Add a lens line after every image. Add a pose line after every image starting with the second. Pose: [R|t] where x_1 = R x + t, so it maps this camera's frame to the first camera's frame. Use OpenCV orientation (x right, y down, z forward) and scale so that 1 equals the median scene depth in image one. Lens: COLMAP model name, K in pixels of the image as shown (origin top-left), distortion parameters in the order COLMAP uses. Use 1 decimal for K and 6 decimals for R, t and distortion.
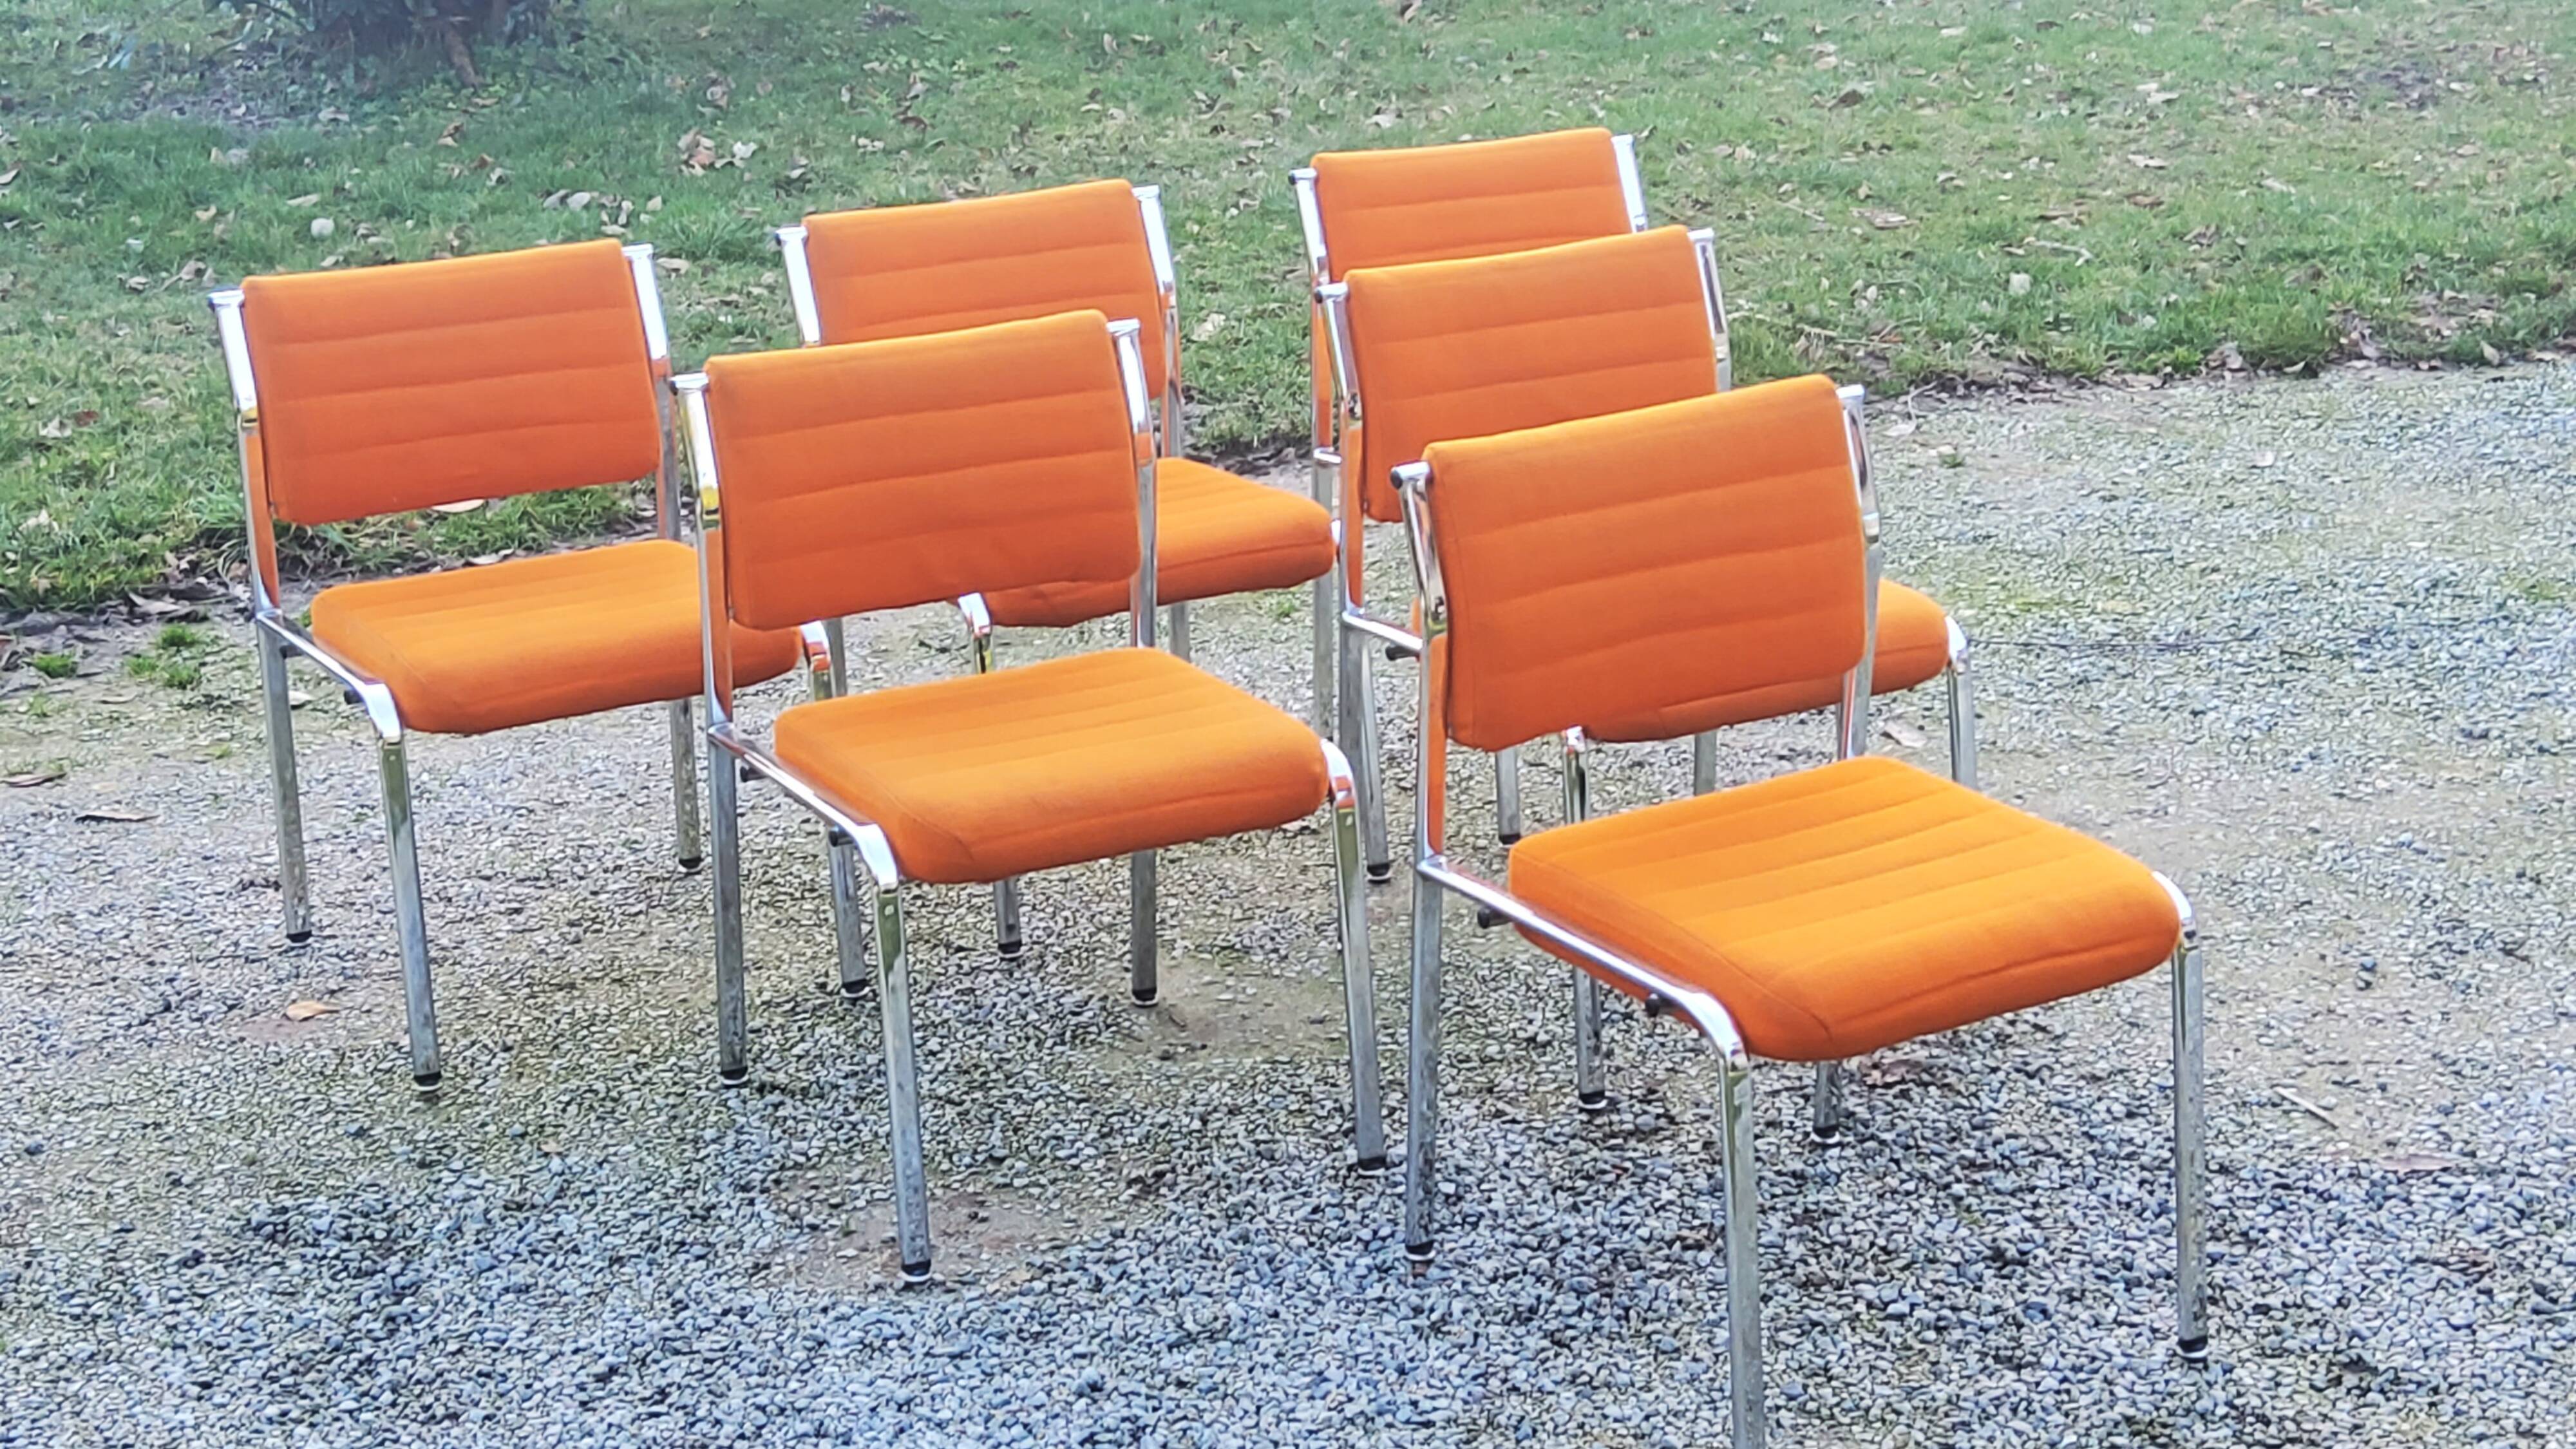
lens RADIAL K [[3816.3, 0, 1281.0], [0, 3816.3, 722.2], [0, 0, 1]] dist [0.105102, 0.000000]
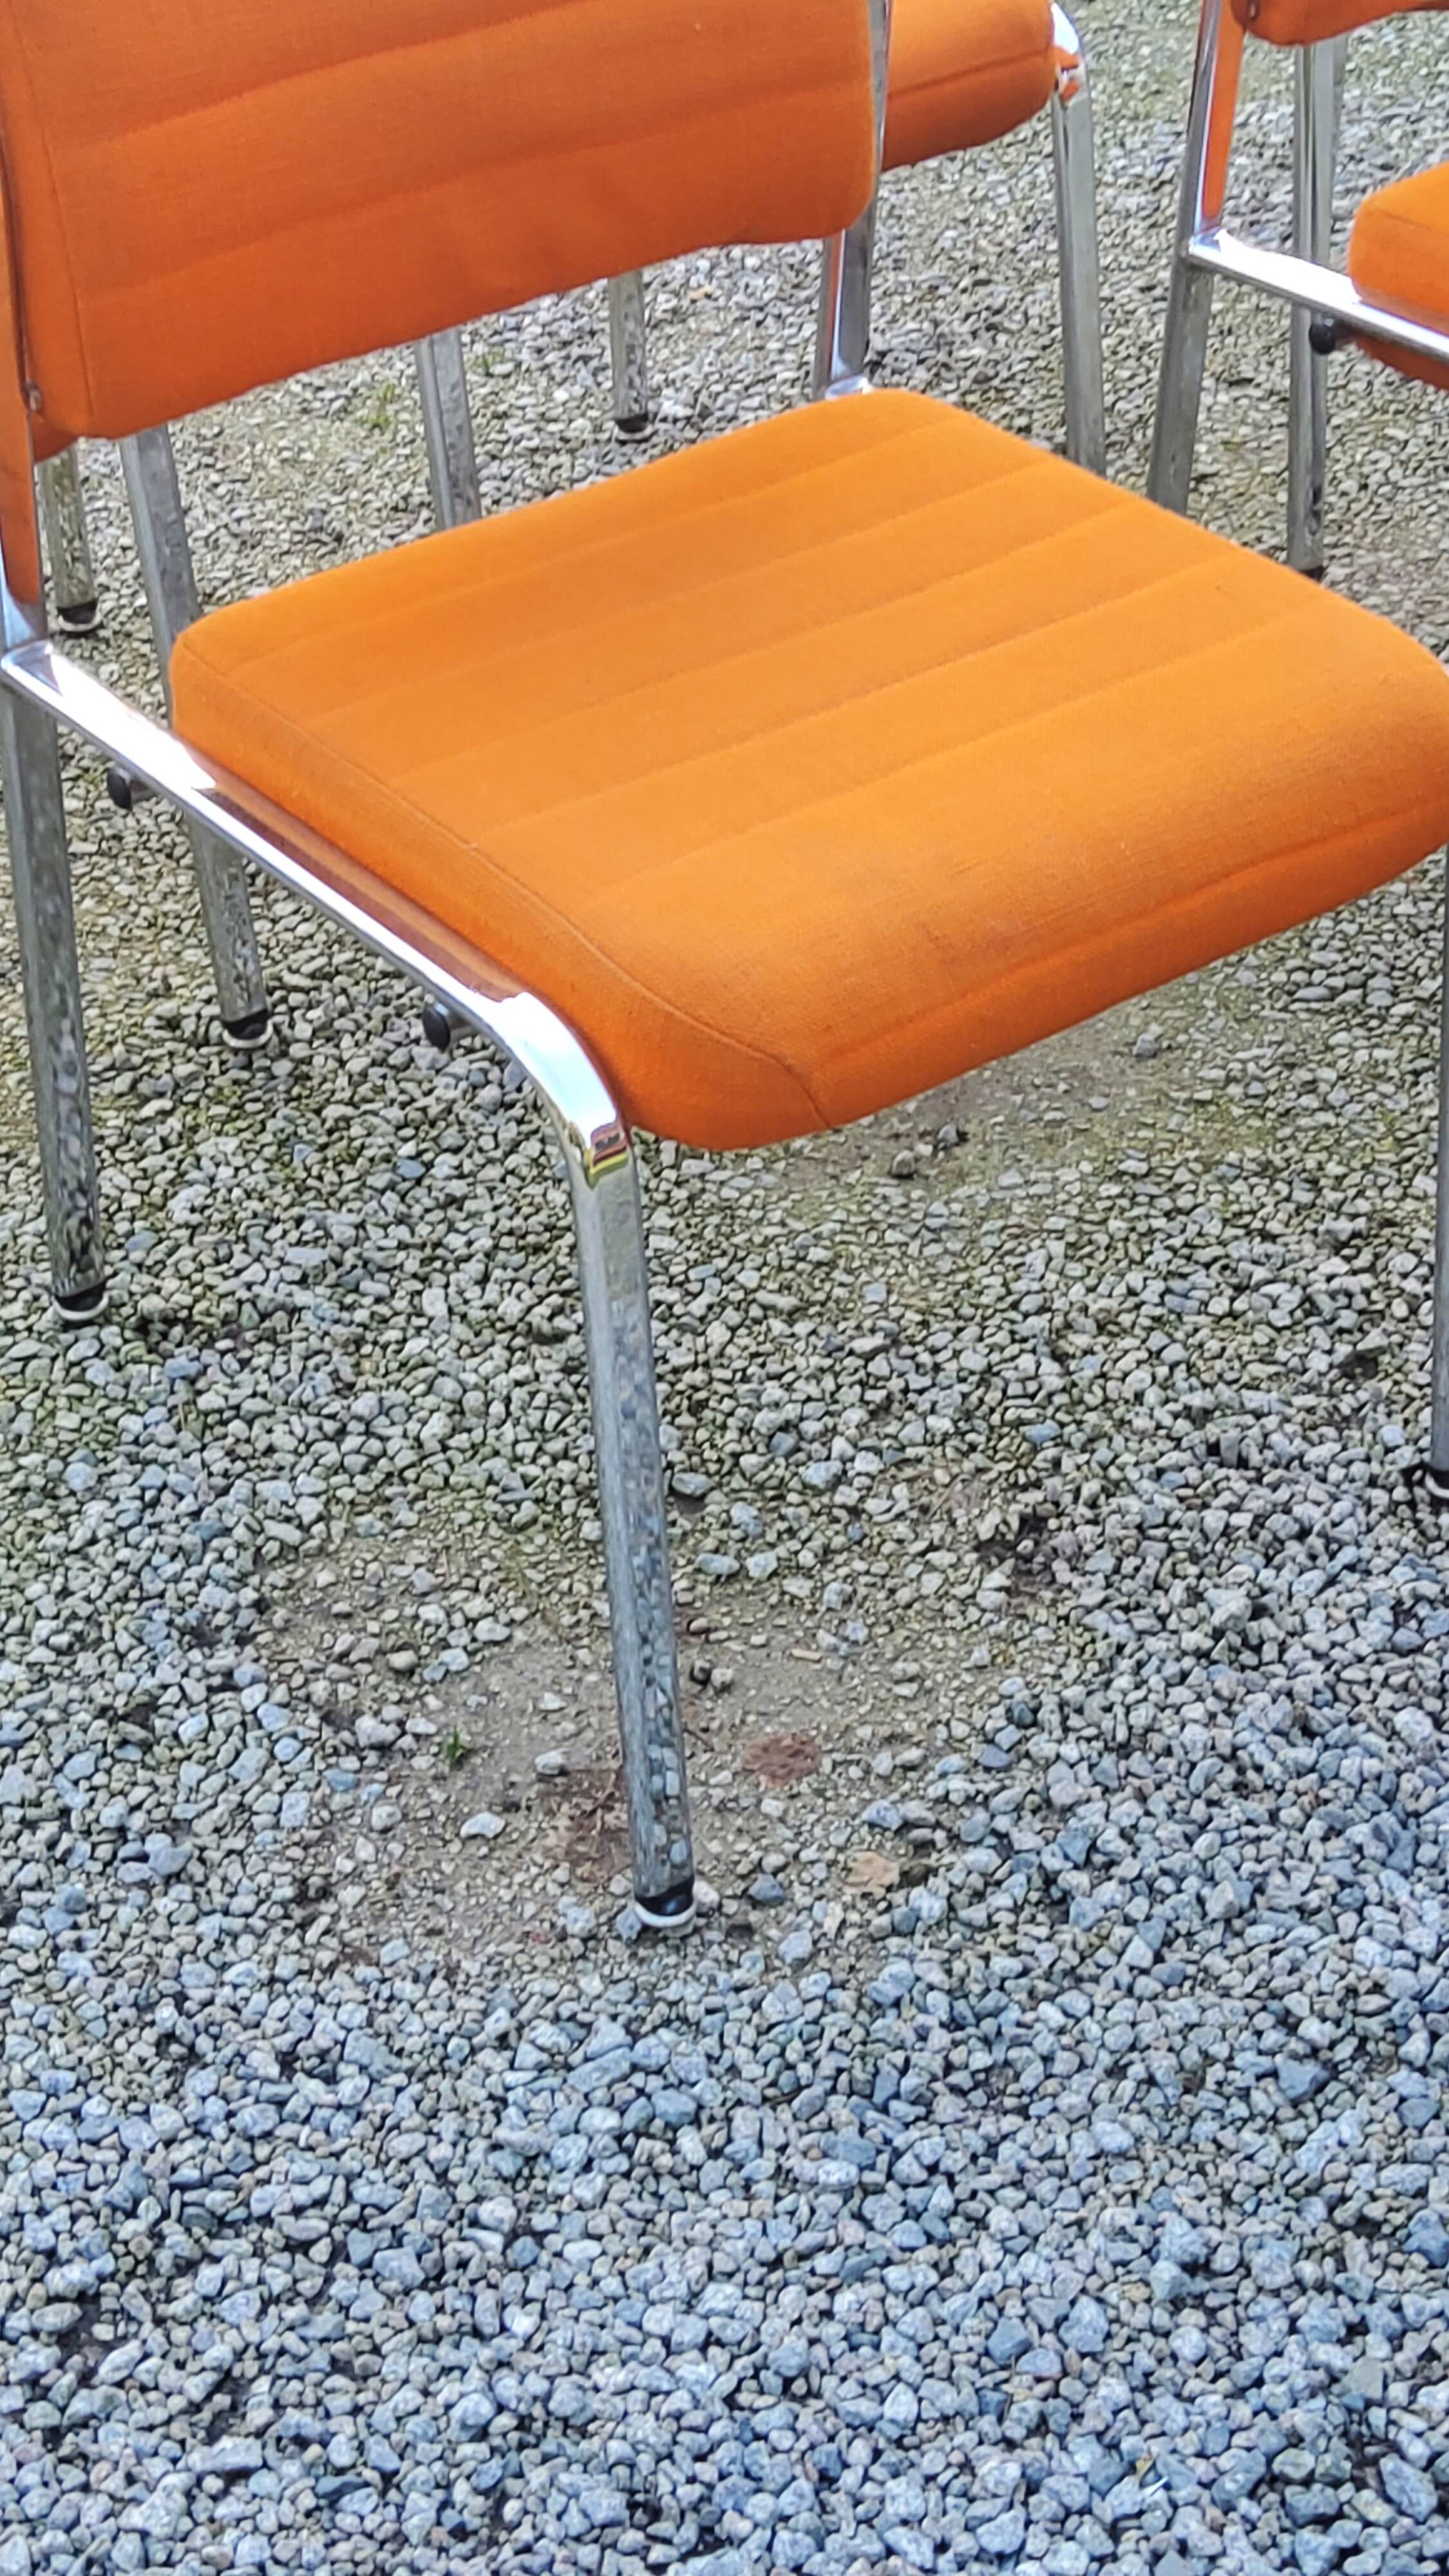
lens RADIAL K [[3816.3, 0, 737.3], [0, 3816.3, 1283.4], [0, 0, 1]] dist [0.105102, 0.000000]
pose [[0.984789, -0.092675, 0.146977, -0.141229], [0.037268, 0.938858, 0.342282, -0.083357], [-0.169712, -0.331598, 0.928030, 0.559264]]
